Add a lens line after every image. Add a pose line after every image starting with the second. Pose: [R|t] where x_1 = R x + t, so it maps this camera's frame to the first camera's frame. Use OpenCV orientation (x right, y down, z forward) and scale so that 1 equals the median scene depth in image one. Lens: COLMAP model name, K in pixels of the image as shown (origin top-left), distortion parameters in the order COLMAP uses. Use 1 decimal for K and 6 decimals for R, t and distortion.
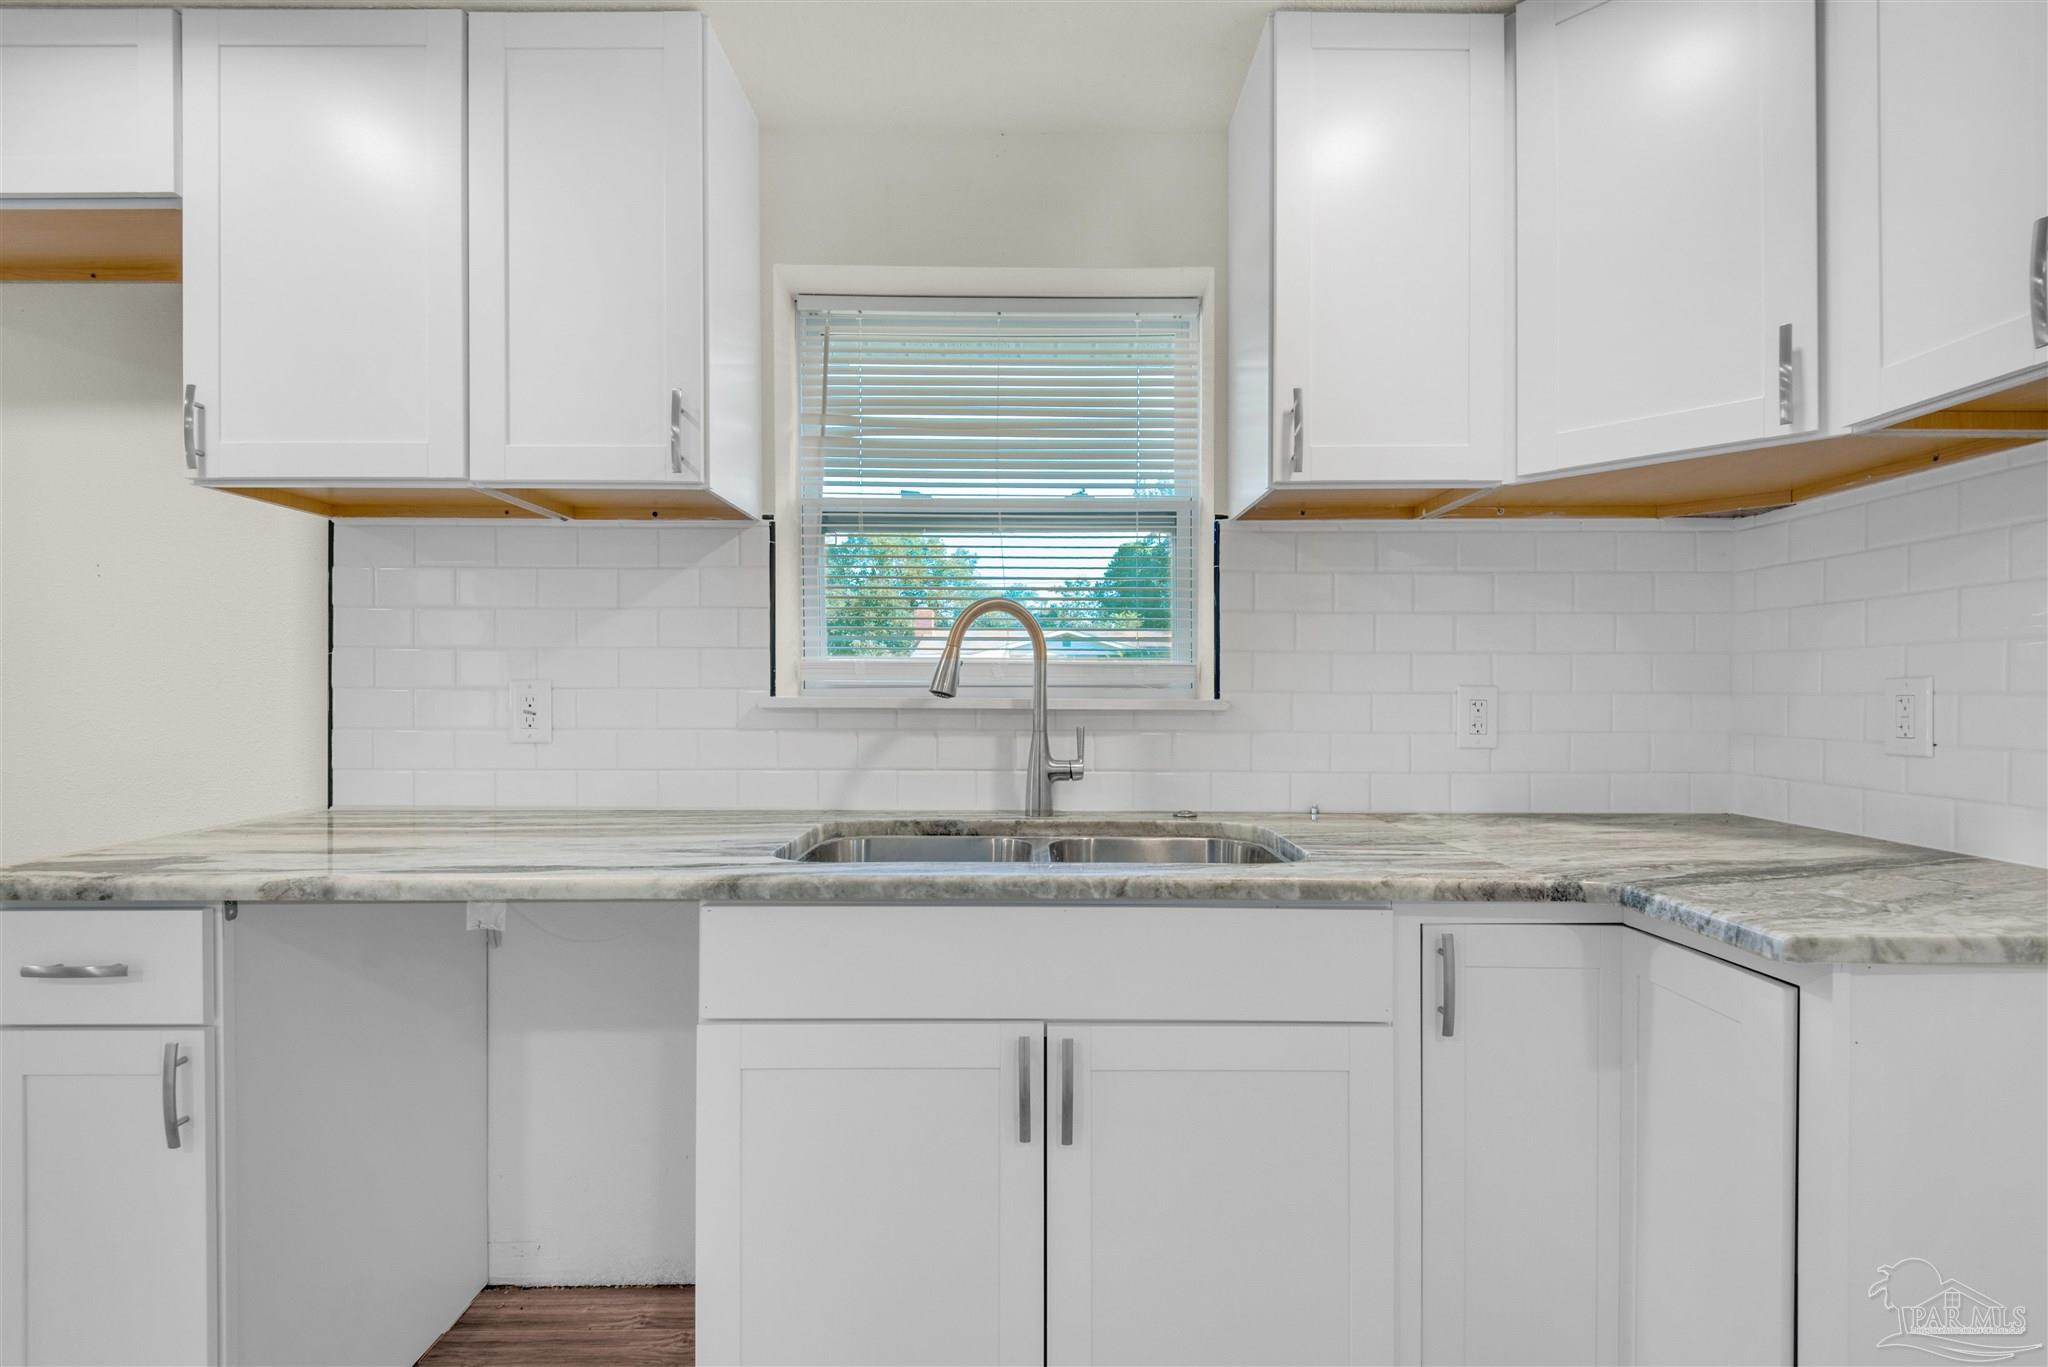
lens RADIAL K [[931.3, 0, 1034.3], [0, 931.3, 693.9], [0, 0, 1]] dist [0.028165, -0.019727]
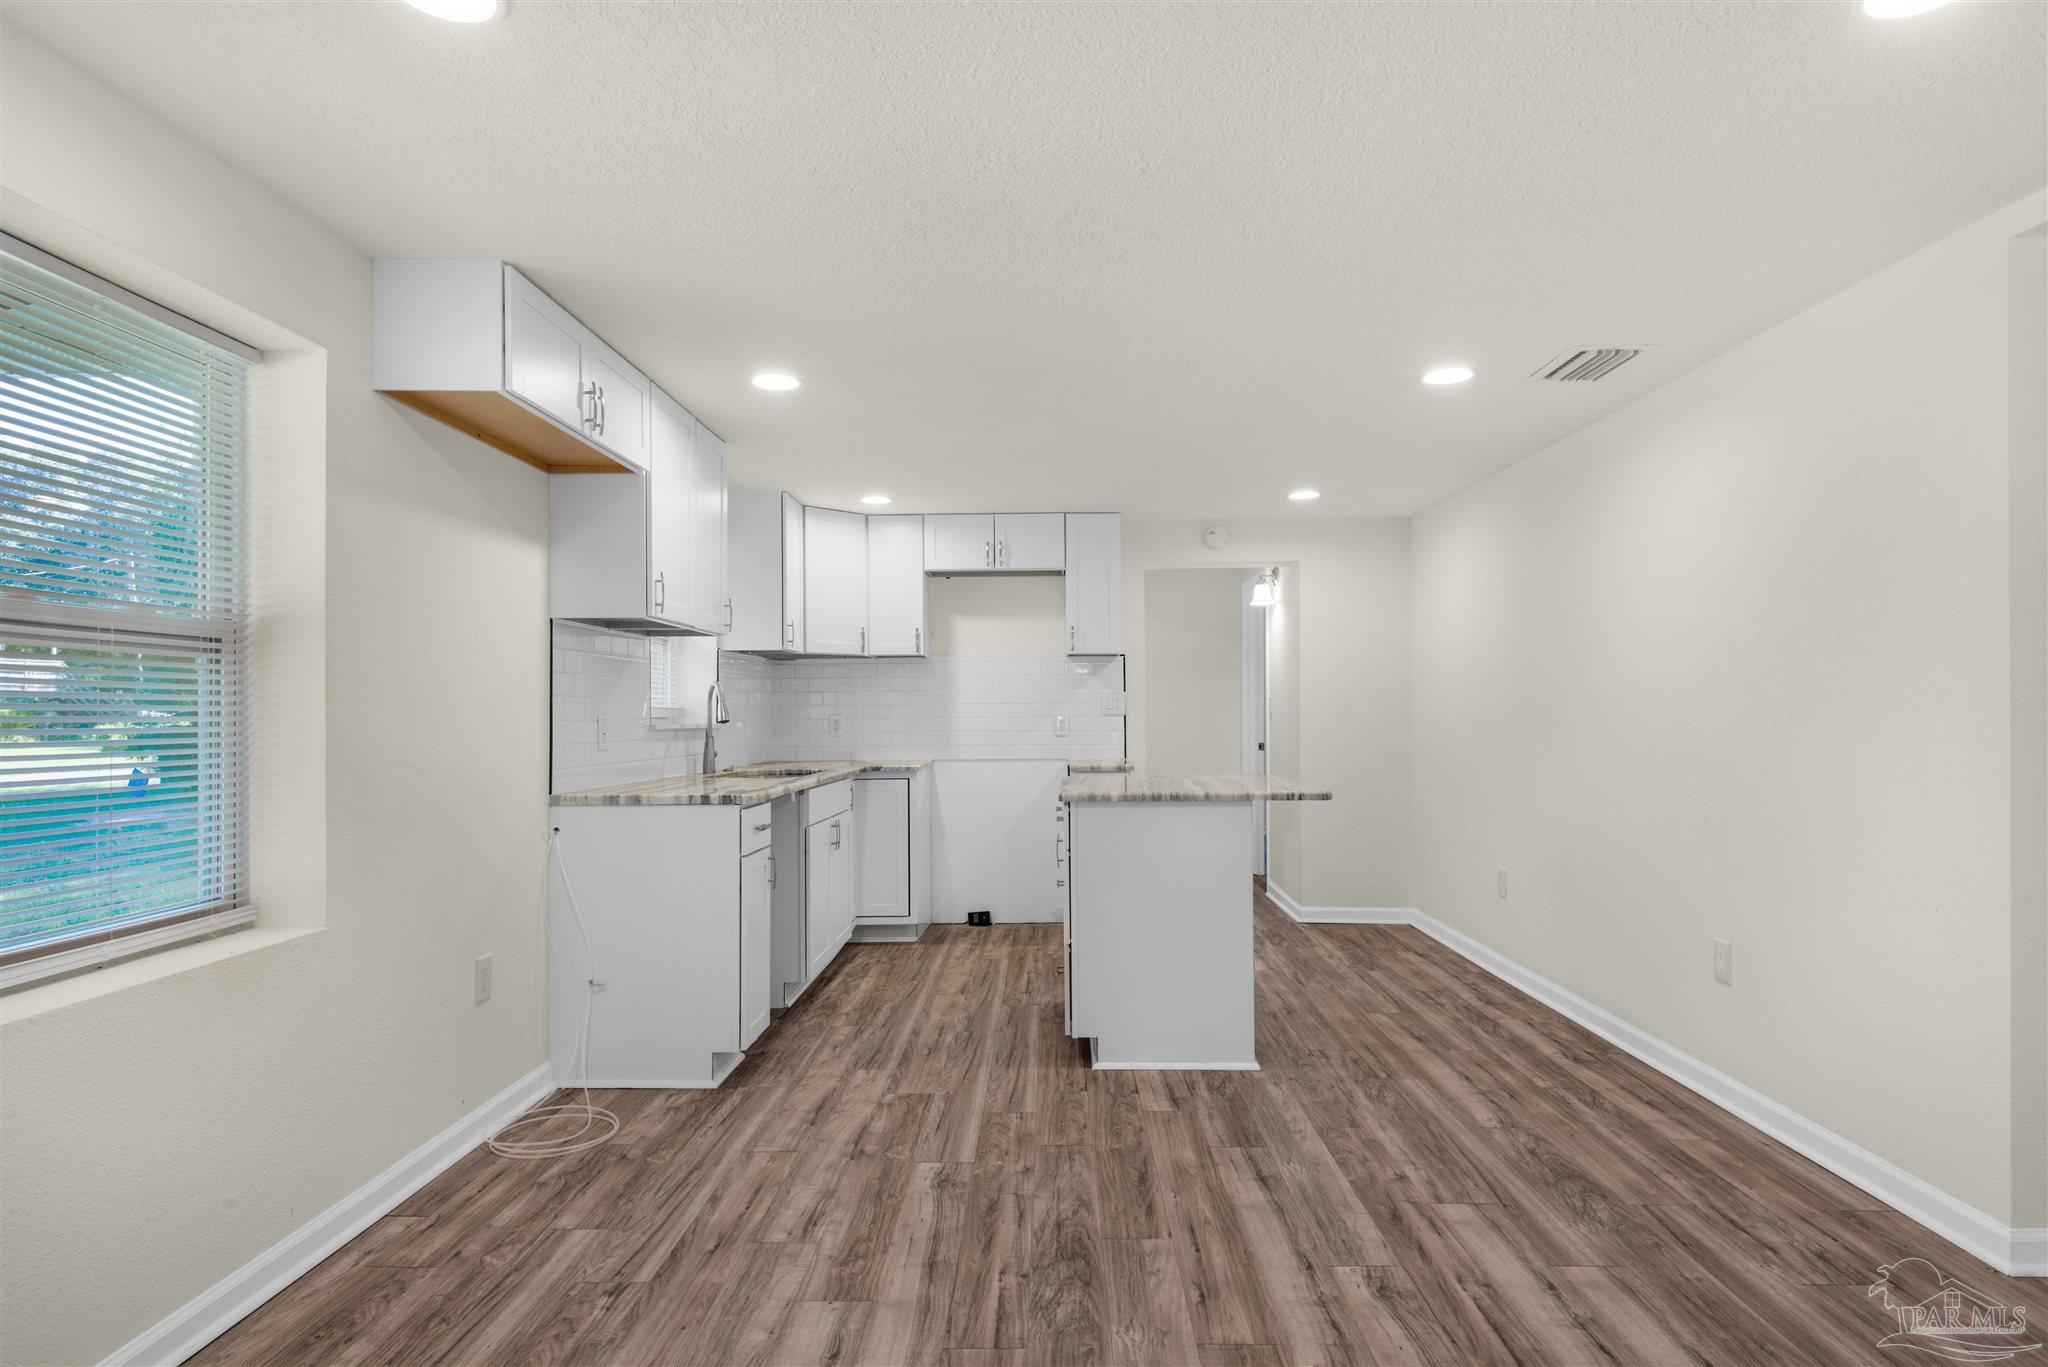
lens RADIAL K [[1110.3, 0, 1034.4], [0, 1110.3, 707.7], [0, 0, 1]] dist [0.022875, -0.000566]
pose [[0.024889, 0.006304, 0.999670, -2.922493], [0.008570, 0.999942, -0.006519, -0.011033], [-0.999653, 0.008729, 0.024833, 0.113726]]
